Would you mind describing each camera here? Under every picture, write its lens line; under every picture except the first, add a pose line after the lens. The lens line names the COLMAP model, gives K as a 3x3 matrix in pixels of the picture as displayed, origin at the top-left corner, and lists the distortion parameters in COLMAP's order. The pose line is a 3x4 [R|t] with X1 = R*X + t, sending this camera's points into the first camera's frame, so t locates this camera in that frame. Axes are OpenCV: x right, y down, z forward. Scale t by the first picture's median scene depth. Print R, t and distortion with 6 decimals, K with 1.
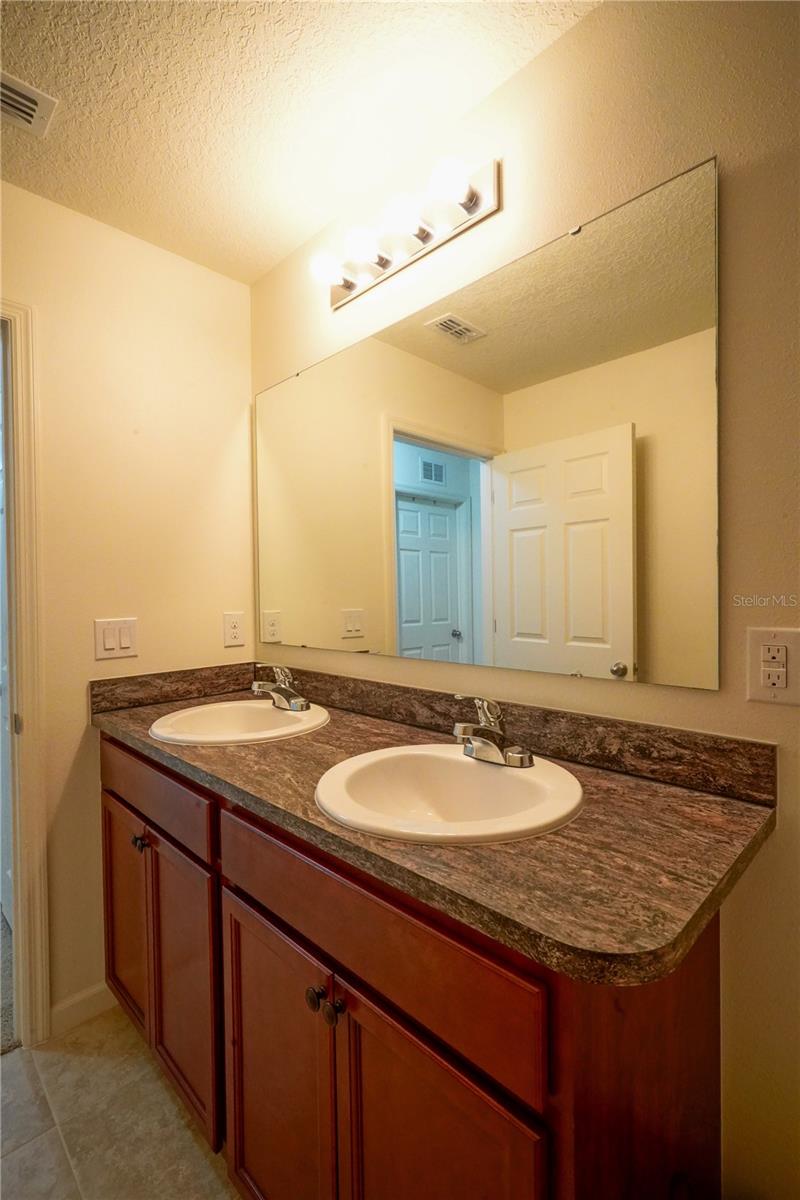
lens RADIAL K [[553.3, 0, 400.0], [0, 553.3, 600.0], [0, 0, 1]] dist [-0.045768, 0.000009]
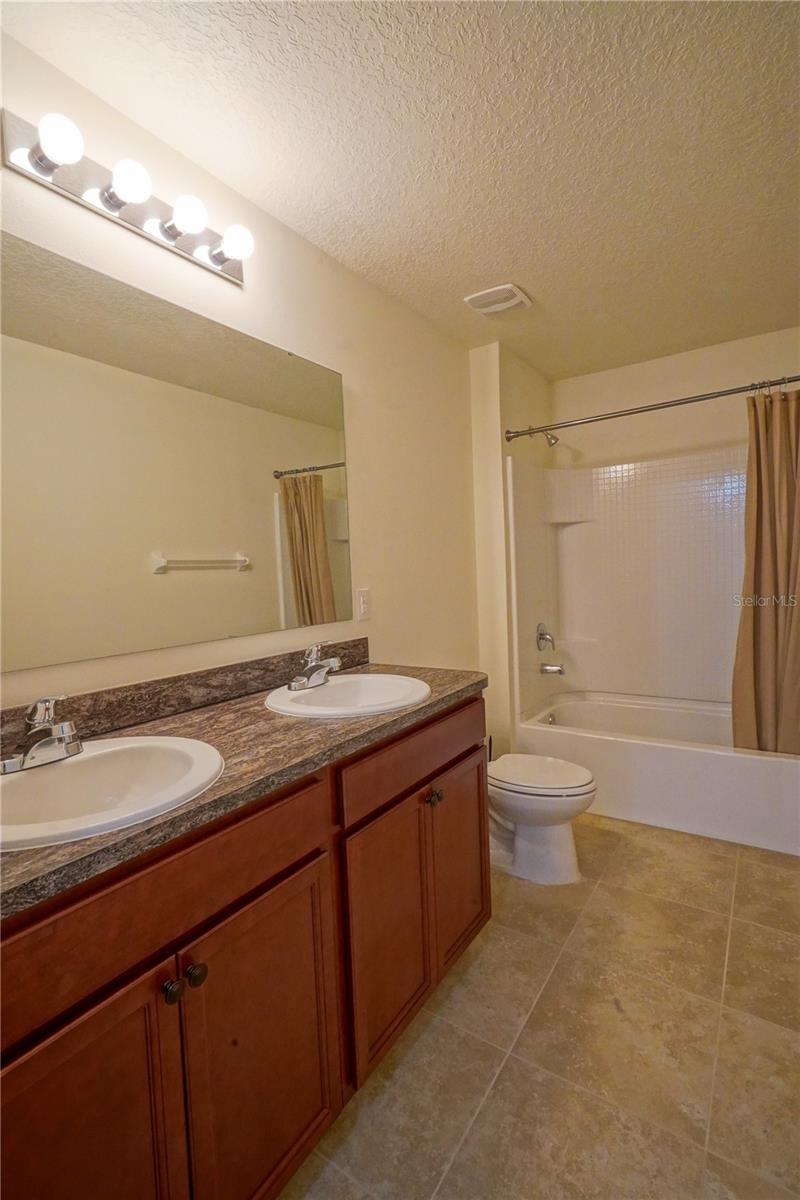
lens RADIAL K [[541.0, 0, 400.0], [0, 541.0, 600.0], [0, 0, 1]] dist [0.000358, 0.000103]
pose [[-0.204617, -0.028952, 0.978414, -1.225960], [0.061060, 0.997238, 0.042279, 0.005919], [-0.976936, 0.068393, -0.202284, 0.960208]]
